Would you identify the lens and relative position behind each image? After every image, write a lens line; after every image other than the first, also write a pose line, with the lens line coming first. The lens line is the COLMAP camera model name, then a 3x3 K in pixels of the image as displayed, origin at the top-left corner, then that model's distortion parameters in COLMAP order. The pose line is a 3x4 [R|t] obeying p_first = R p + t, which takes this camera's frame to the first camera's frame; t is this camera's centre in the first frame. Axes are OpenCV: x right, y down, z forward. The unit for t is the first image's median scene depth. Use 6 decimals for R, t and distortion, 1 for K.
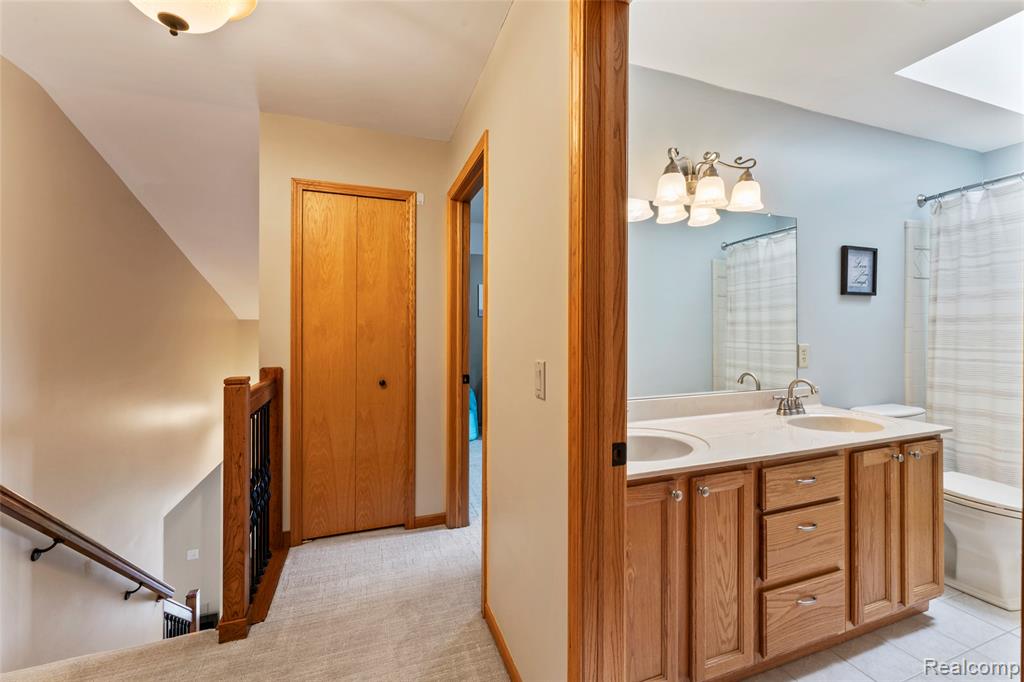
lens RADIAL K [[413.9, 0, 513.1], [0, 413.9, 331.9], [0, 0, 1]] dist [0.000955, 0.000342]
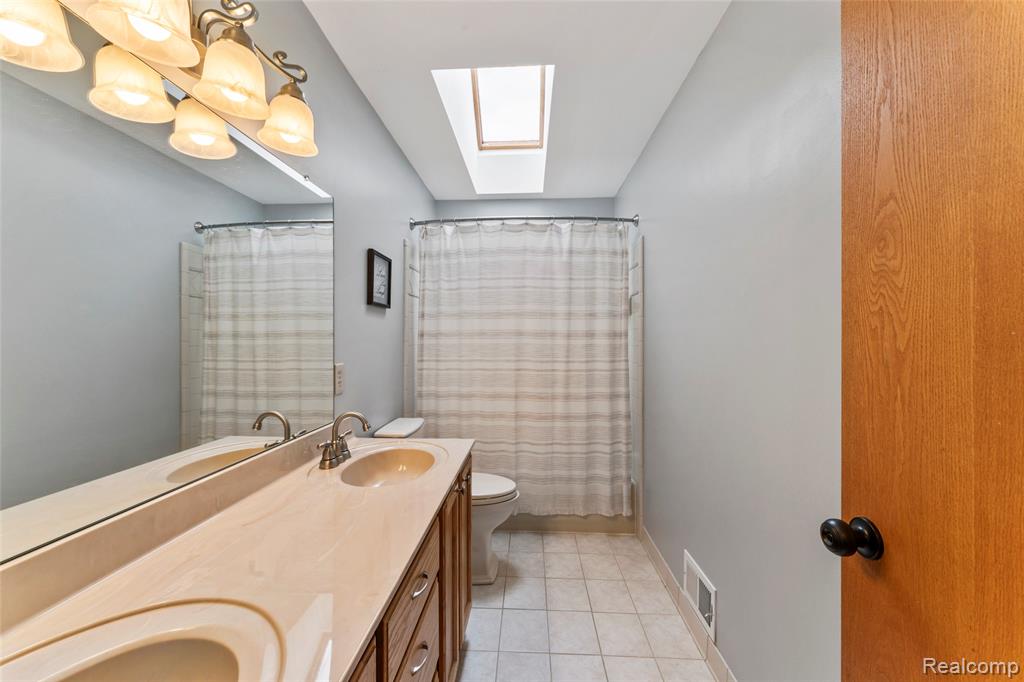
lens RADIAL K [[413.9, 0, 514.4], [0, 413.9, 337.0], [0, 0, 1]] dist [0.000955, 0.000342]
pose [[0.390725, 0.006284, 0.920486, 0.101700], [0.008417, 0.999911, -0.010399, -0.009103], [-0.920469, 0.011811, 0.390638, 0.346113]]
